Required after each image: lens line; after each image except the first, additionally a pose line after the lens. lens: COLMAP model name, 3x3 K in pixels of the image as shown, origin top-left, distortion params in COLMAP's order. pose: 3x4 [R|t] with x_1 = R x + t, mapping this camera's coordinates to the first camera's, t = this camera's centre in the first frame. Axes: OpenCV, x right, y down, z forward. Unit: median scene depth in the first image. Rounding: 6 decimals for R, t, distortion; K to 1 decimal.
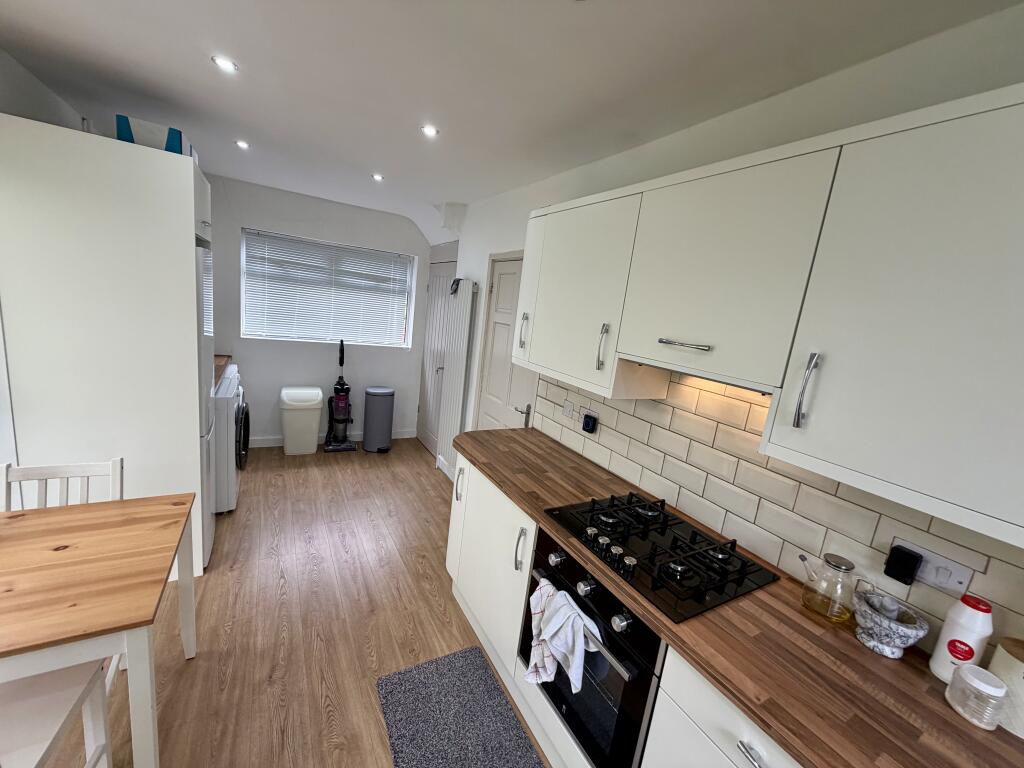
lens RADIAL K [[406.0, 0, 508.7], [0, 406.0, 384.4], [0, 0, 1]] dist [0.002806, -0.000104]
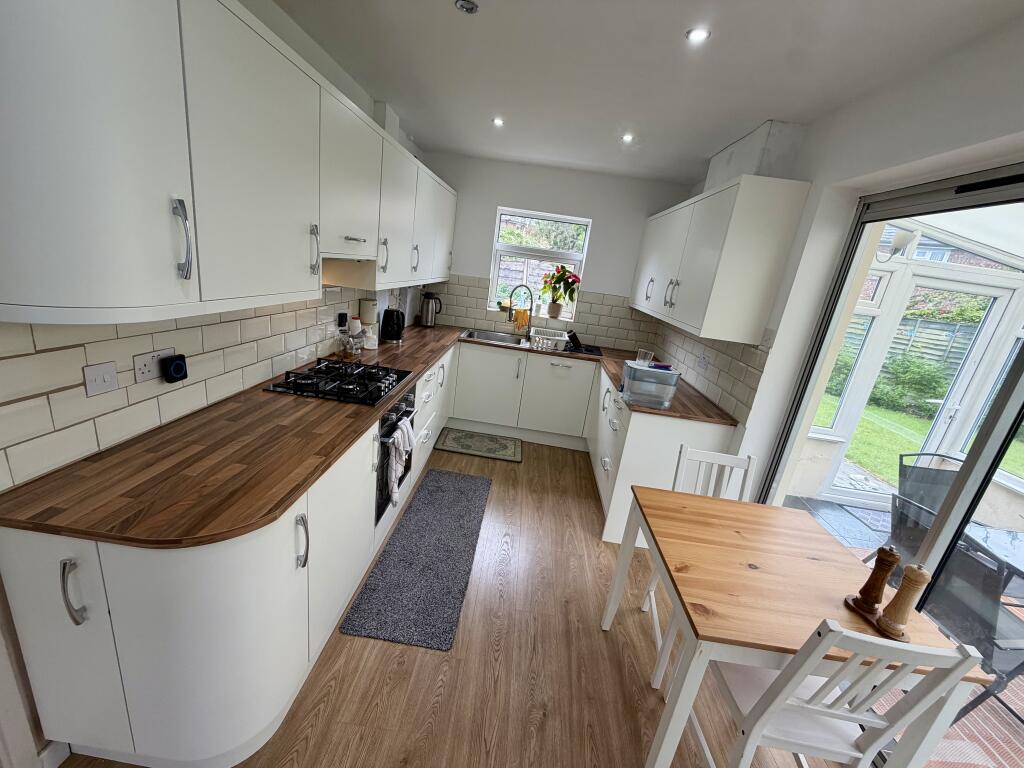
lens RADIAL K [[406.0, 0, 508.6], [0, 406.0, 382.9], [0, 0, 1]] dist [0.002806, -0.000104]
pose [[-0.806504, -0.371338, 0.460064, -0.636091], [-0.121058, 0.865382, 0.486270, -0.310511], [-0.578702, 0.336484, -0.742888, 1.403016]]
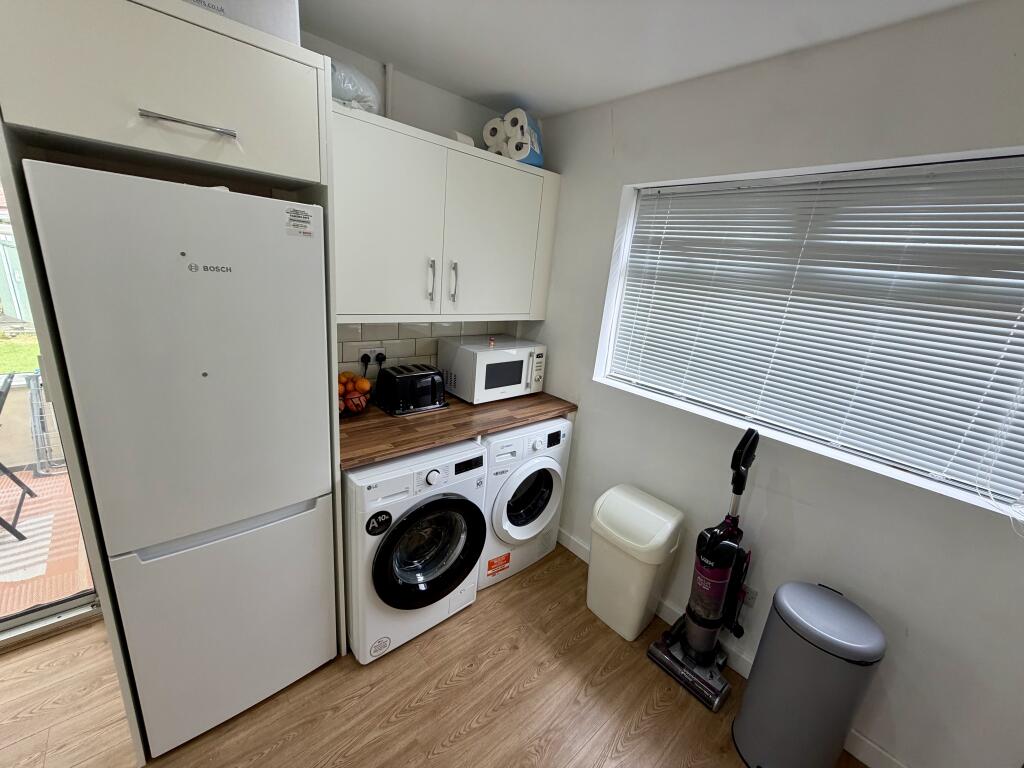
lens RADIAL K [[406.0, 0, 509.1], [0, 406.0, 384.3], [0, 0, 1]] dist [0.002806, -0.000104]
pose [[0.205972, 0.178579, -0.962125, -0.093053], [-0.244143, 0.961493, 0.126195, -0.129405], [0.947612, 0.208904, 0.241640, 0.620342]]
